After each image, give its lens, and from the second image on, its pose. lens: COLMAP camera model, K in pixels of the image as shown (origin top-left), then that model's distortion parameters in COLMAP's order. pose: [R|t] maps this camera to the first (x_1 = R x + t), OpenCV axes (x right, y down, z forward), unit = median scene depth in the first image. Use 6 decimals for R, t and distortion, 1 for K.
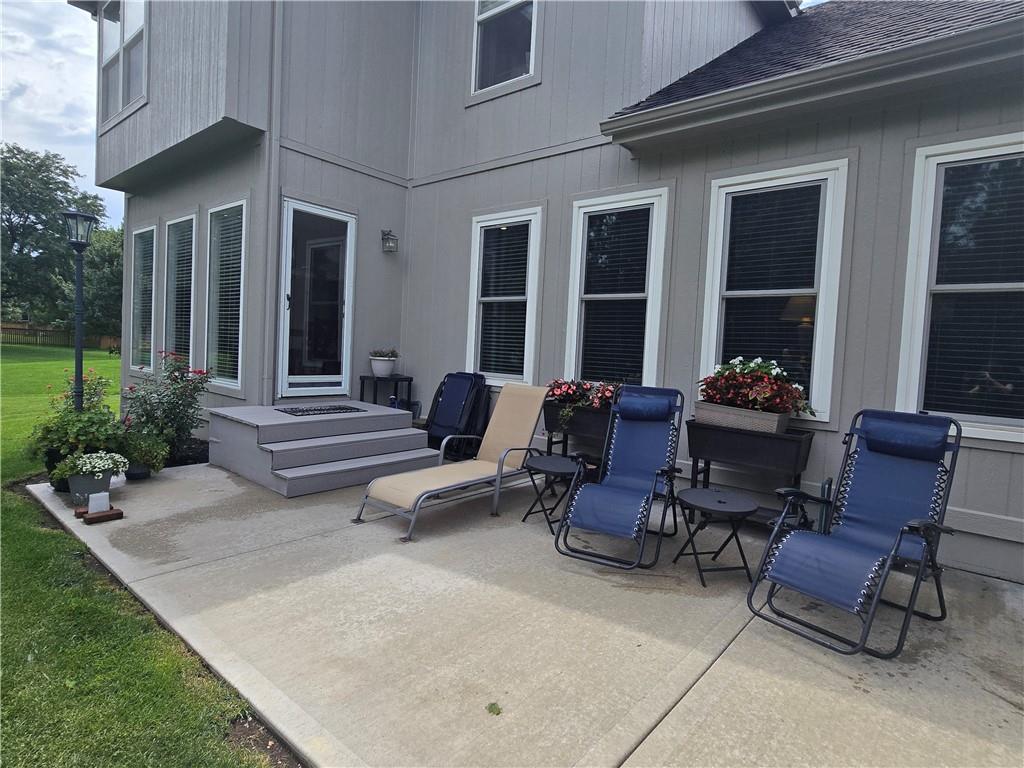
lens RADIAL K [[554.2, 0, 511.5], [0, 554.2, 376.6], [0, 0, 1]] dist [0.000345, -0.000557]
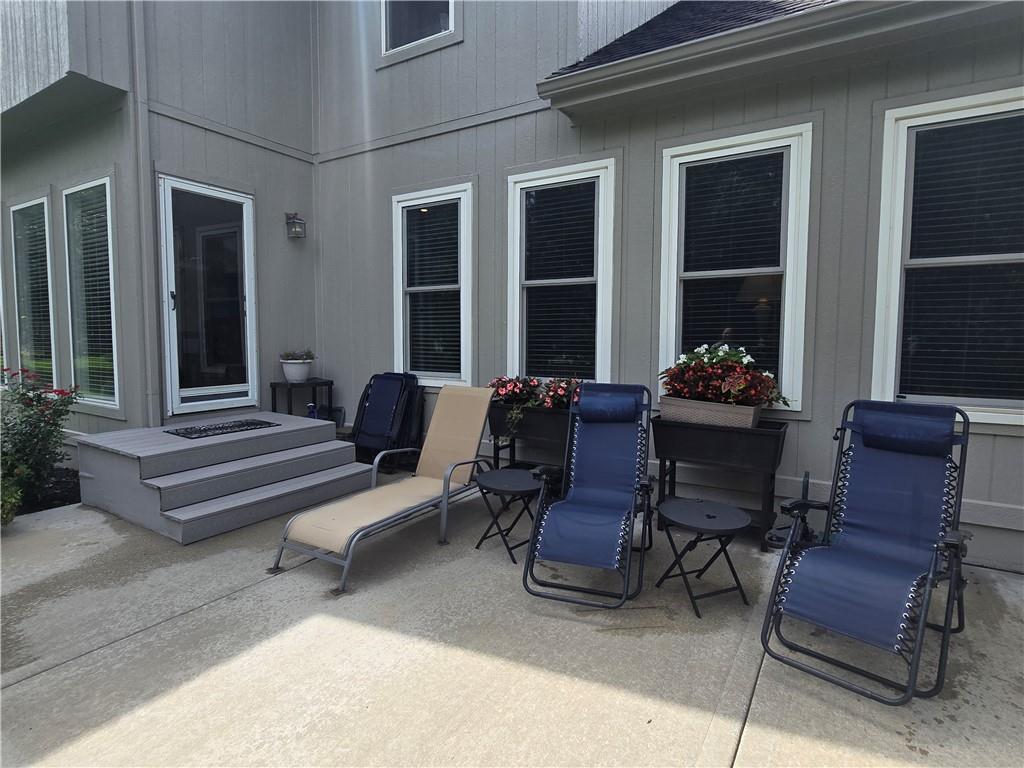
lens RADIAL K [[554.2, 0, 511.5], [0, 554.2, 376.6], [0, 0, 1]] dist [0.000345, -0.000557]
pose [[0.989058, -0.055832, 0.136552, -0.026726], [0.052212, 0.998187, 0.029947, -0.025609], [-0.137976, -0.022490, 0.990180, 0.135338]]
